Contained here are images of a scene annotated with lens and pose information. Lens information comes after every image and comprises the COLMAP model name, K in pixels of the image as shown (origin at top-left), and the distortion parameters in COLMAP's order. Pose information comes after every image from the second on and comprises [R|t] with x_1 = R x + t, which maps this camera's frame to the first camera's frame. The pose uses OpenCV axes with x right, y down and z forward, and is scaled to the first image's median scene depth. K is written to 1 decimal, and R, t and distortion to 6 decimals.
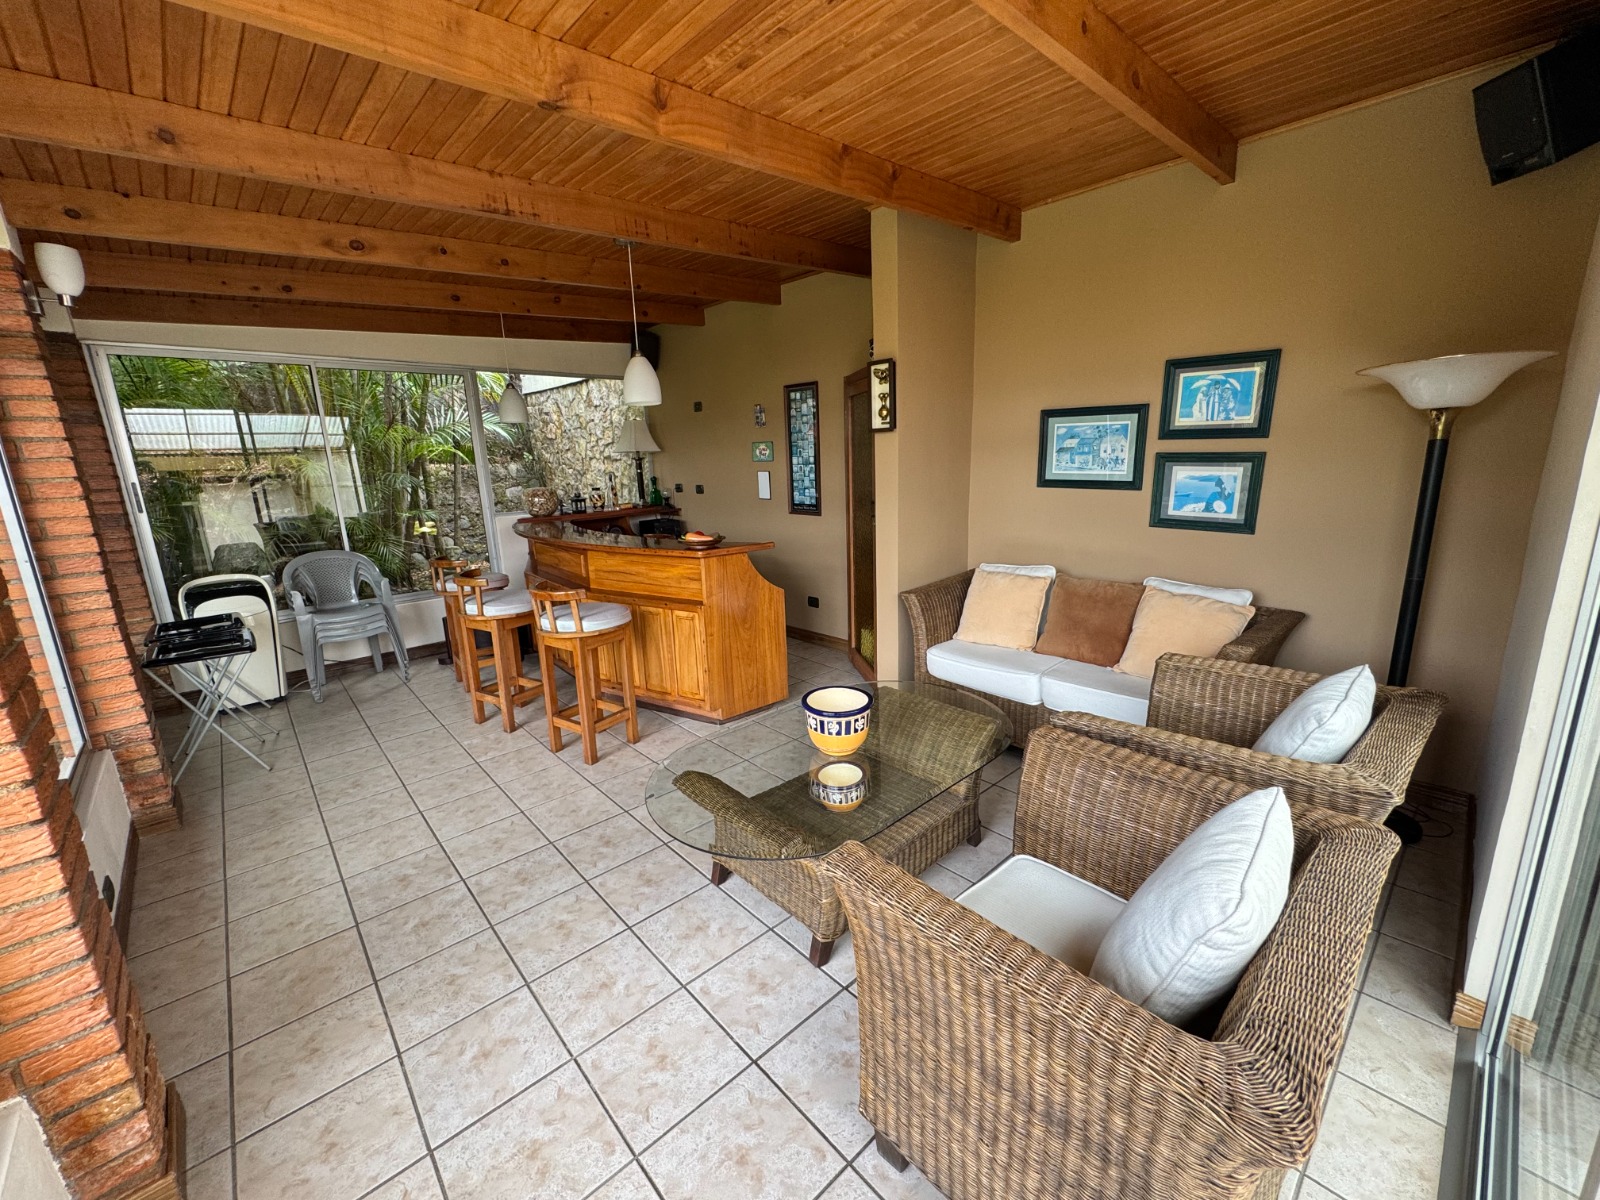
lens RADIAL K [[639.3, 0, 803.2], [0, 639.3, 594.5], [0, 0, 1]] dist [-0.001101, 0.000680]
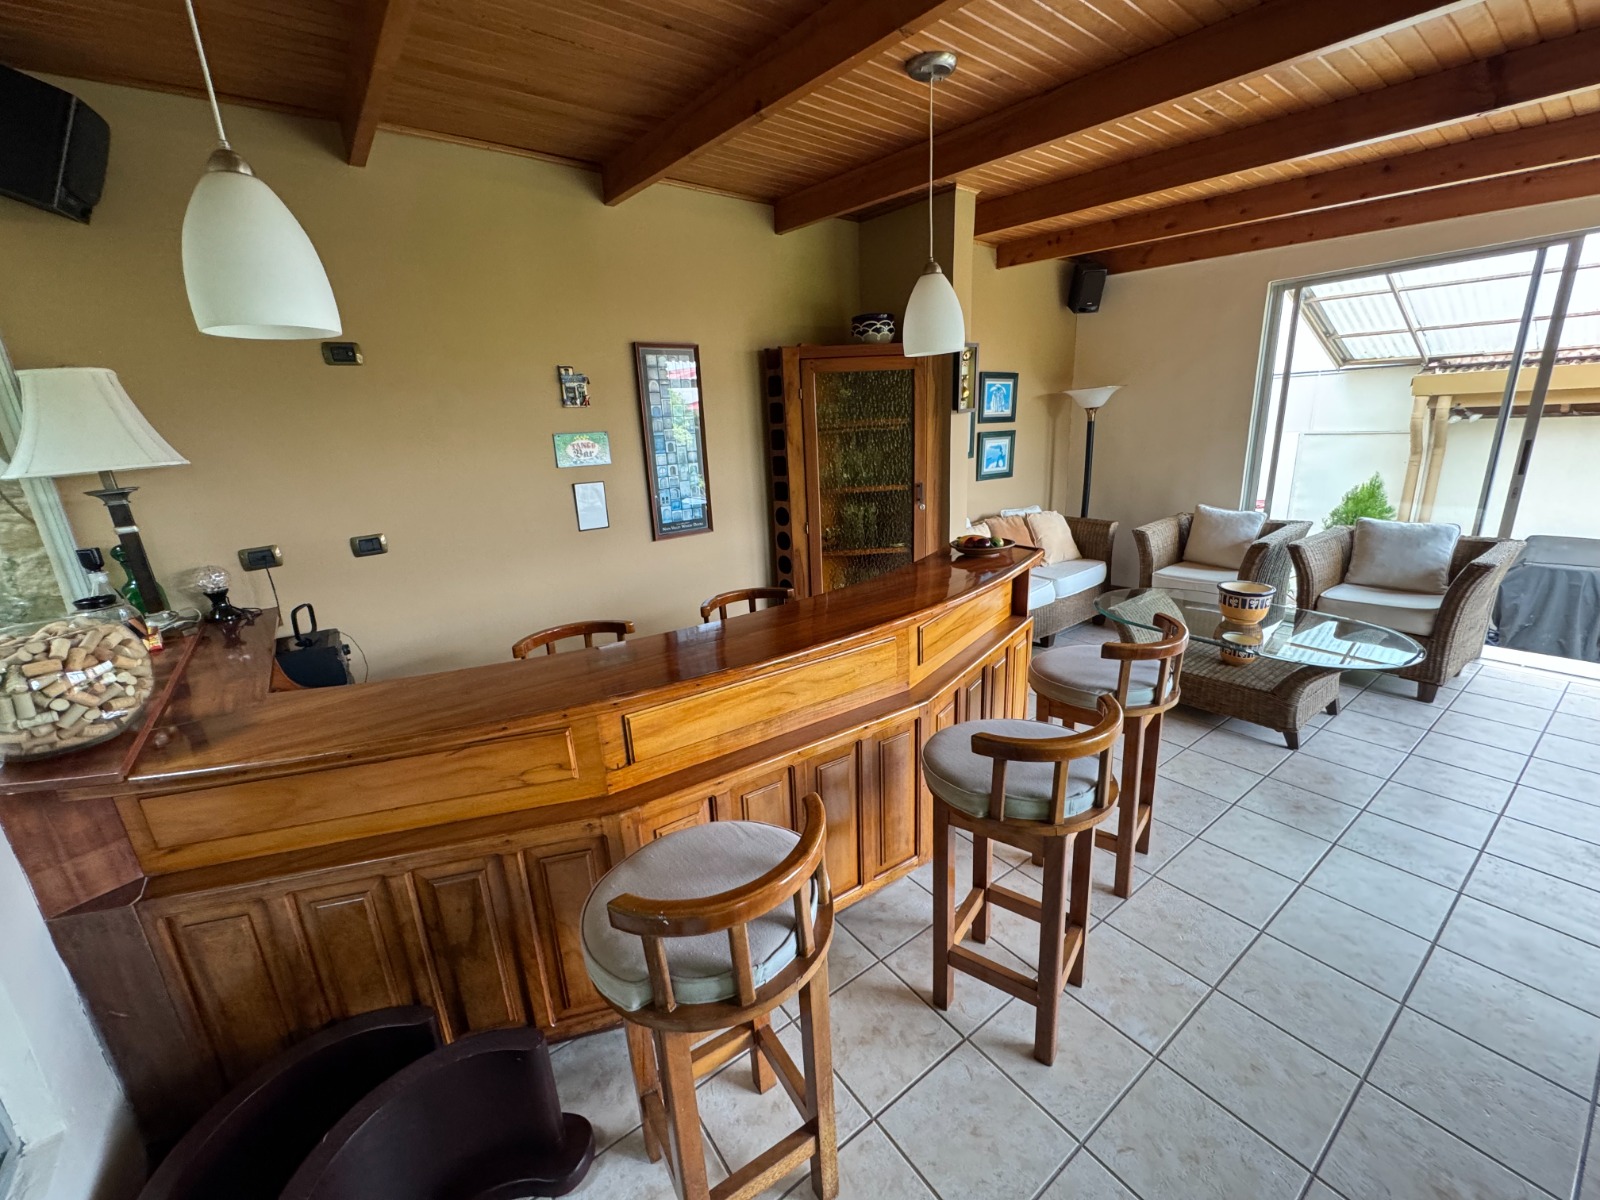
lens RADIAL K [[639.3, 0, 803.5], [0, 639.3, 598.0], [0, 0, 1]] dist [-0.001101, 0.000680]
pose [[0.111337, -0.248350, 0.962251, -0.835382], [0.254506, 0.943105, 0.213961, -0.222140], [-0.960641, 0.221076, 0.168209, 0.972125]]
